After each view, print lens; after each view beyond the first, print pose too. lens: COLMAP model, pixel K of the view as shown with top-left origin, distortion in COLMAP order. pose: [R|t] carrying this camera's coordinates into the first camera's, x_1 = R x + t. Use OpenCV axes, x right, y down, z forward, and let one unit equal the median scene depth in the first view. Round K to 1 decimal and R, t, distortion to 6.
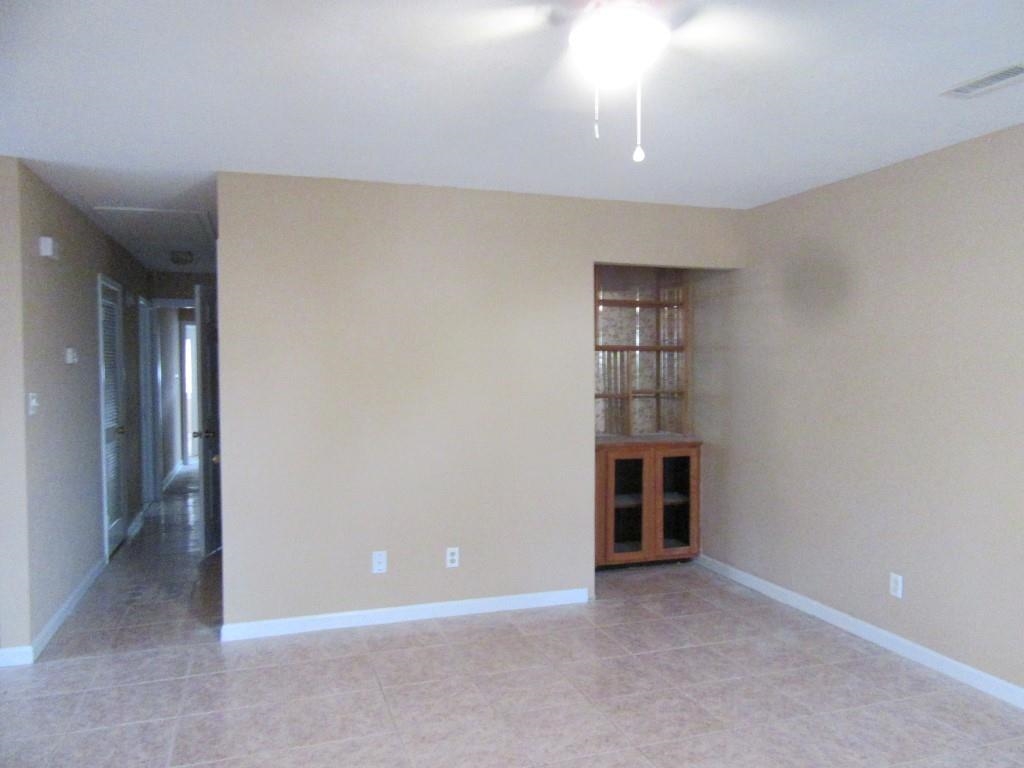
lens RADIAL K [[758.8, 0, 507.0], [0, 758.8, 381.7], [0, 0, 1]] dist [0.002558, -0.010268]
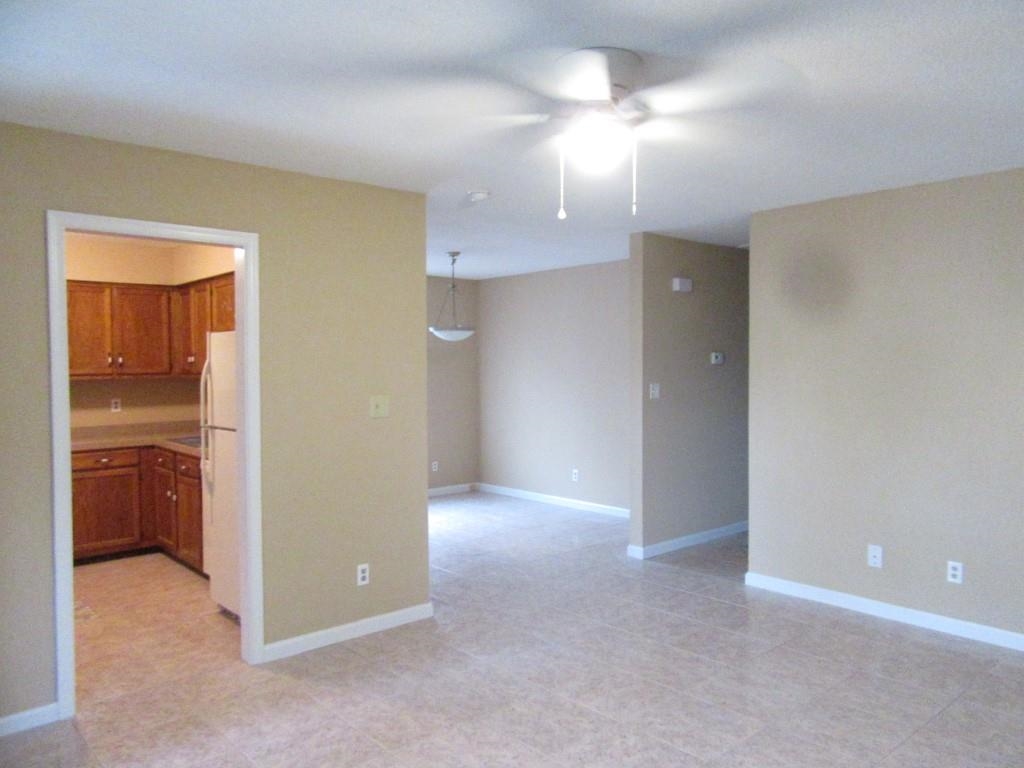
lens RADIAL K [[758.8, 0, 535.8], [0, 758.8, 386.2], [0, 0, 1]] dist [0.002558, -0.010268]
pose [[0.406201, 0.027353, -0.913374, 0.641291], [-0.028117, 0.999453, 0.017427, 0.001209], [0.913351, 0.018602, 0.406748, 0.165819]]
